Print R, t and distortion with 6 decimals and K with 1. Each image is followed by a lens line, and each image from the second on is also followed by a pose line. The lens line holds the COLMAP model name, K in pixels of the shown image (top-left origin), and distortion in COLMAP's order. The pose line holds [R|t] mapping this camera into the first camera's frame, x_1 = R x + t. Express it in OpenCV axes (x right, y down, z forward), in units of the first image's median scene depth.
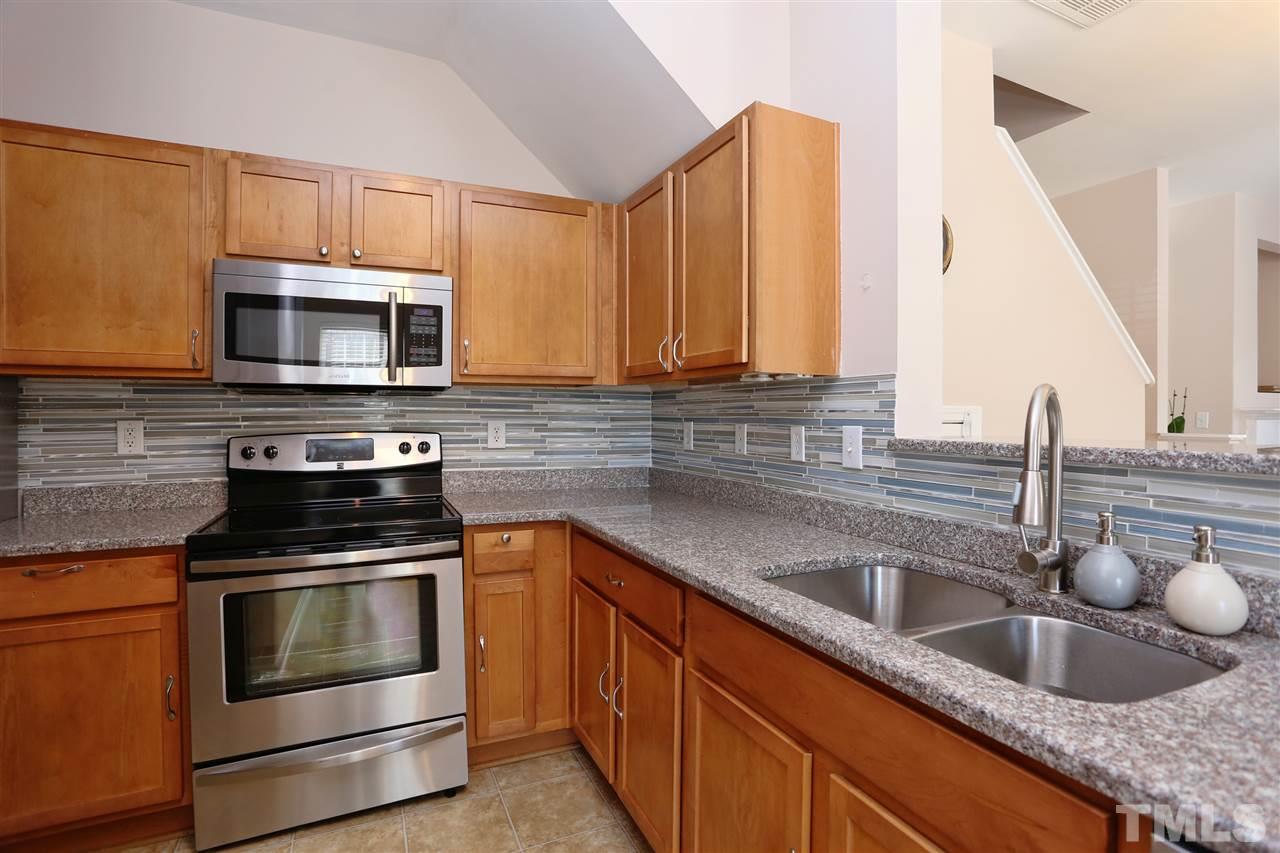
lens RADIAL K [[622.7, 0, 641.3], [0, 622.7, 418.5], [0, 0, 1]] dist [-0.071917, 0.030239]
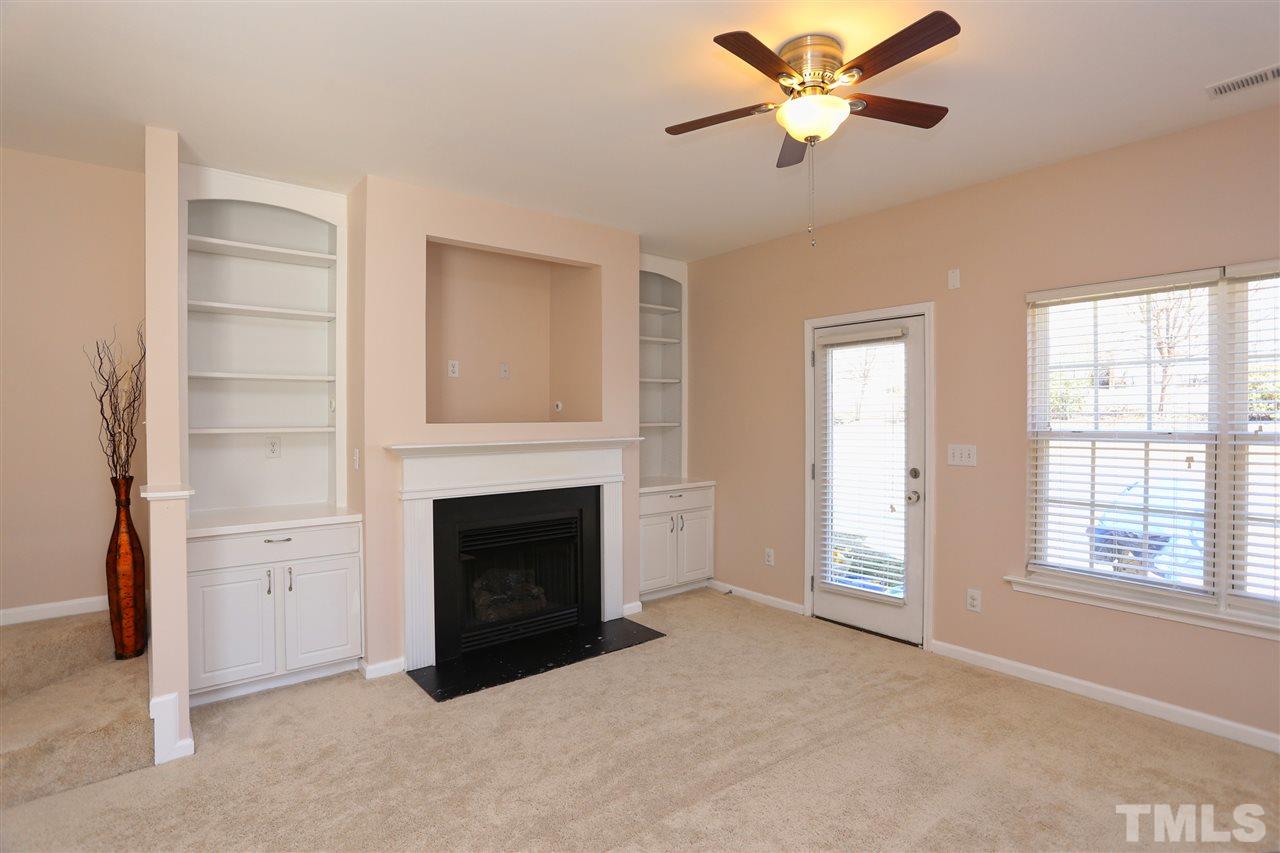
lens RADIAL K [[622.7, 0, 641.3], [0, 622.7, 418.5], [0, 0, 1]] dist [-0.071917, 0.030239]
pose [[0.968876, -0.002182, 0.247539, 2.172396], [0.003408, 0.999984, -0.004526, -0.089393], [-0.247525, 0.005228, 0.968867, 0.231040]]
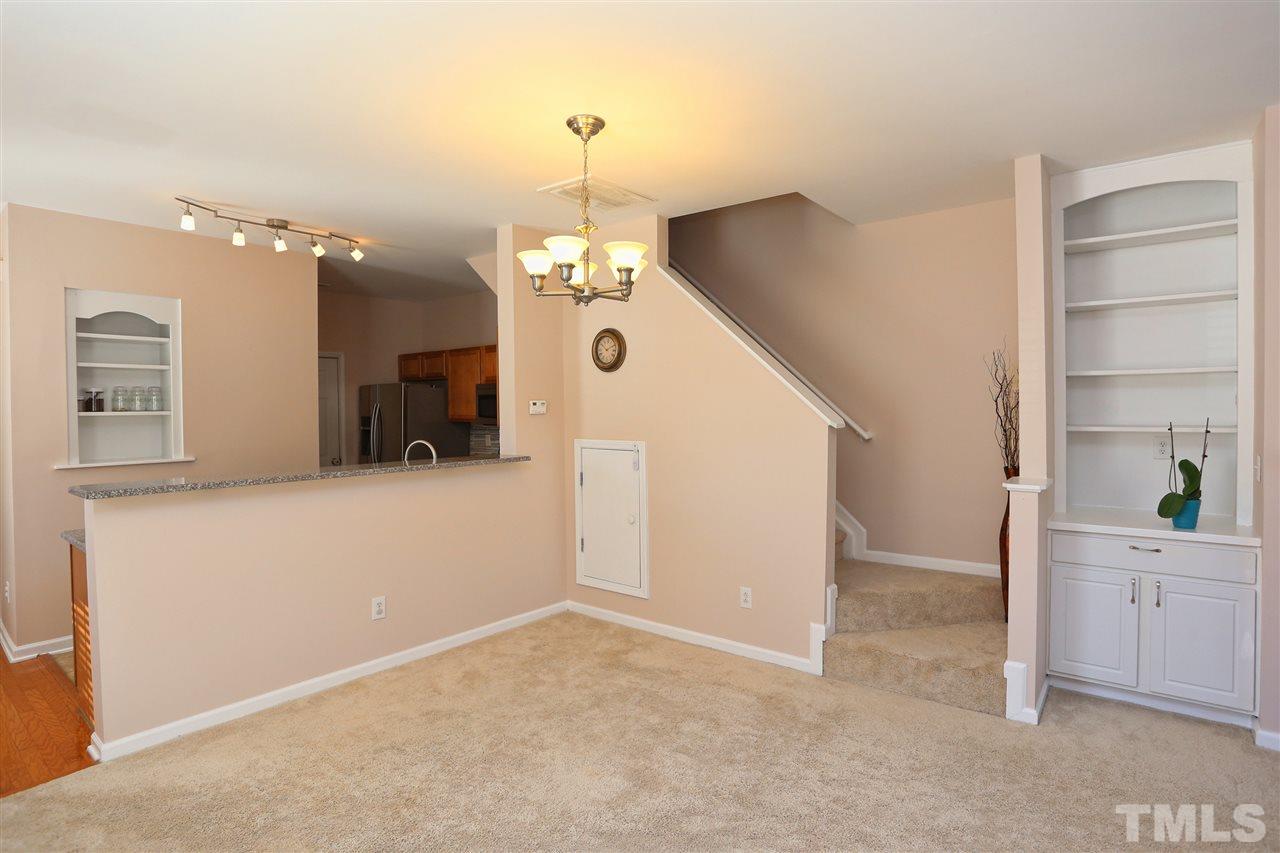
lens RADIAL K [[666.0, 0, 651.0], [0, 666.0, 418.7], [0, 0, 1]] dist [-0.086545, 0.042986]
pose [[0.453365, 0.012454, -0.891238, 2.459674], [0.003925, 0.999865, 0.015969, -0.125092], [0.891317, -0.010738, 0.453254, 0.227800]]
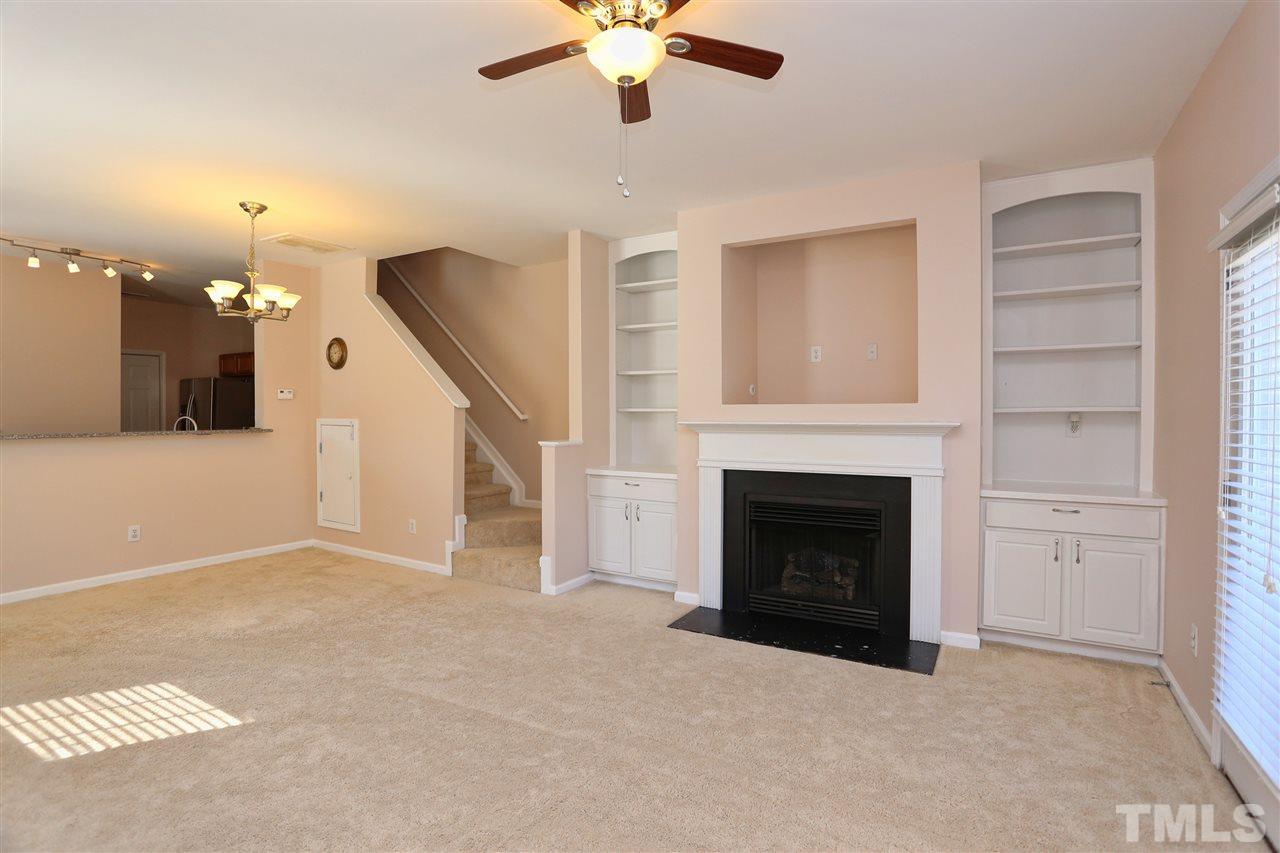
lens RADIAL K [[622.7, 0, 641.3], [0, 622.7, 418.5], [0, 0, 1]] dist [-0.071917, 0.030239]
pose [[0.570070, 0.010543, -0.821529, 3.484458], [-0.007472, 0.999943, 0.007648, -0.054725], [0.821562, 0.001778, 0.570116, 0.639294]]
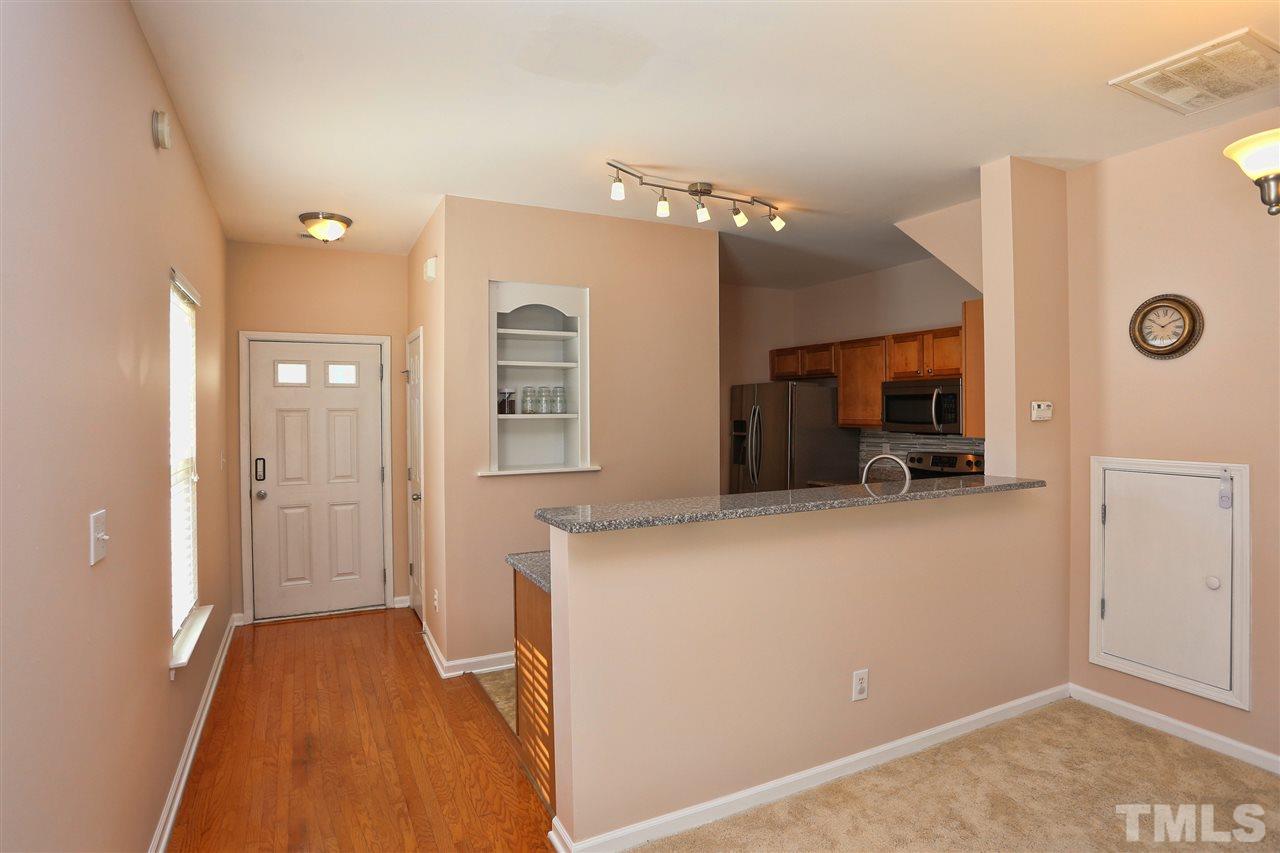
lens RADIAL K [[684.8, 0, 644.2], [0, 684.8, 412.3], [0, 0, 1]] dist [-0.070441, 0.031352]
pose [[0.044289, 0.001942, -0.999017, 1.880238], [0.001406, 0.999997, 0.002006, -0.130690], [0.999018, -0.001494, 0.044287, -0.112791]]
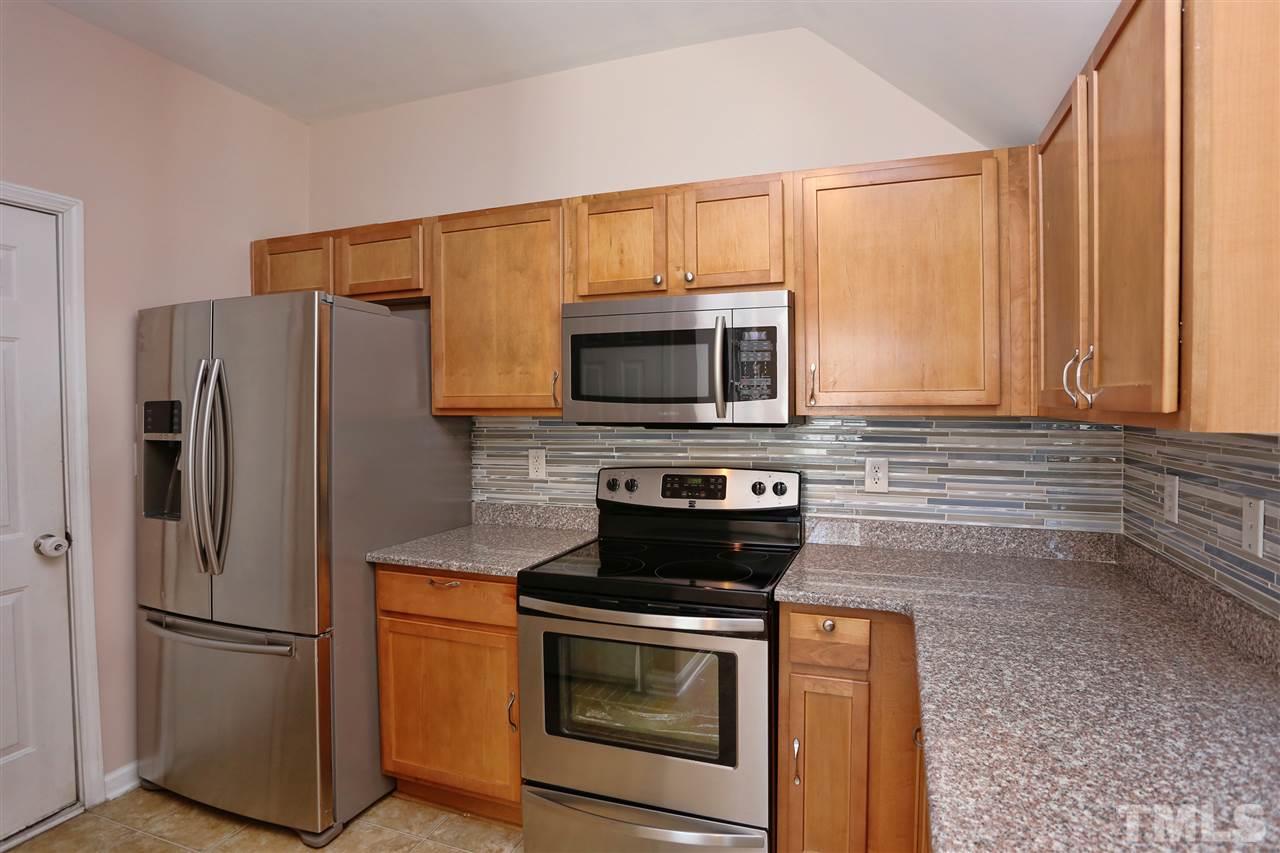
lens RADIAL K [[666.0, 0, 651.0], [0, 666.0, 418.7], [0, 0, 1]] dist [-0.086545, 0.042986]
pose [[0.710264, 0.011441, -0.703842, 0.191743], [0.002170, 0.999828, 0.018442, -0.077563], [0.703932, -0.014626, 0.710117, 0.256789]]
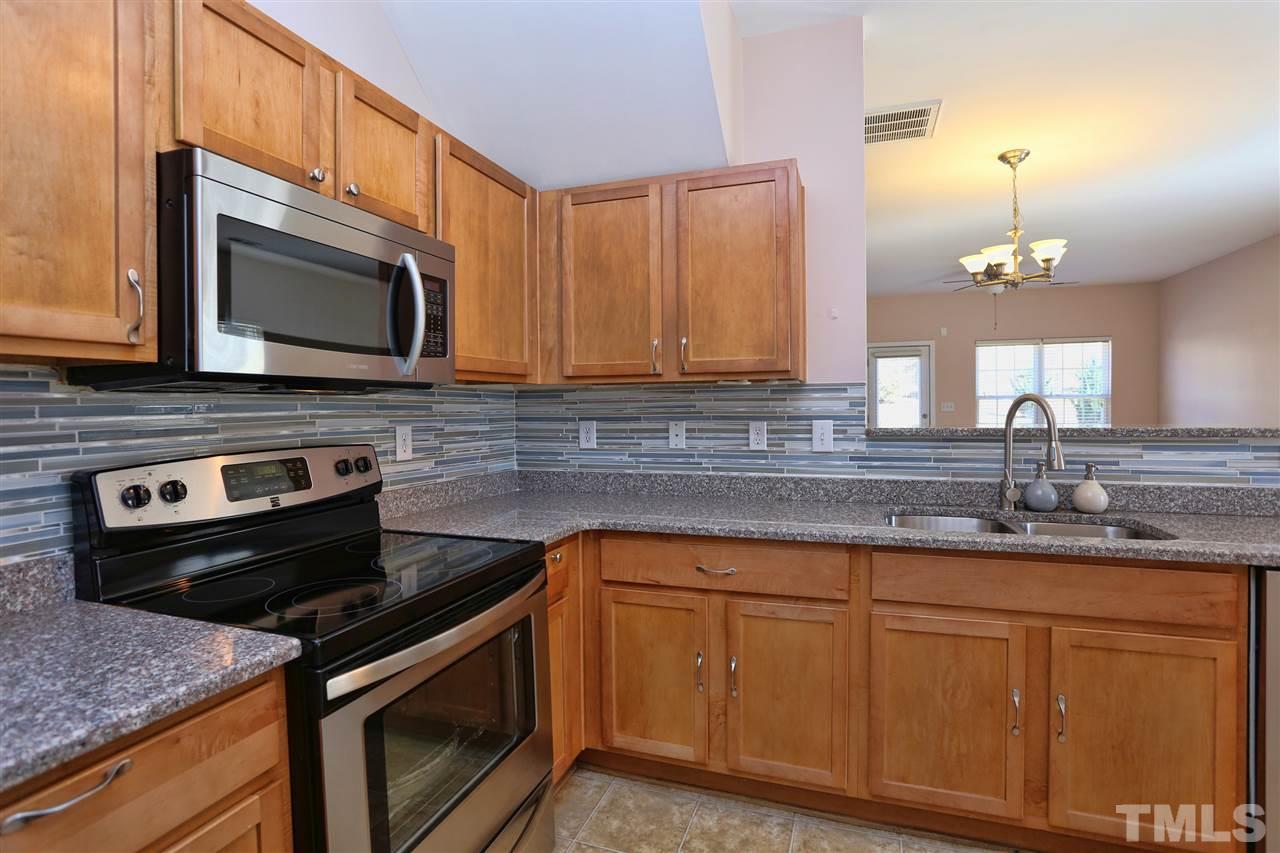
lens RADIAL K [[622.7, 0, 641.3], [0, 622.7, 418.5], [0, 0, 1]] dist [-0.071917, 0.030239]
pose [[0.697267, -0.023347, 0.716431, -0.738662], [0.017587, 0.999726, 0.015462, -0.016170], [-0.716596, 0.001819, 0.697486, 0.288063]]
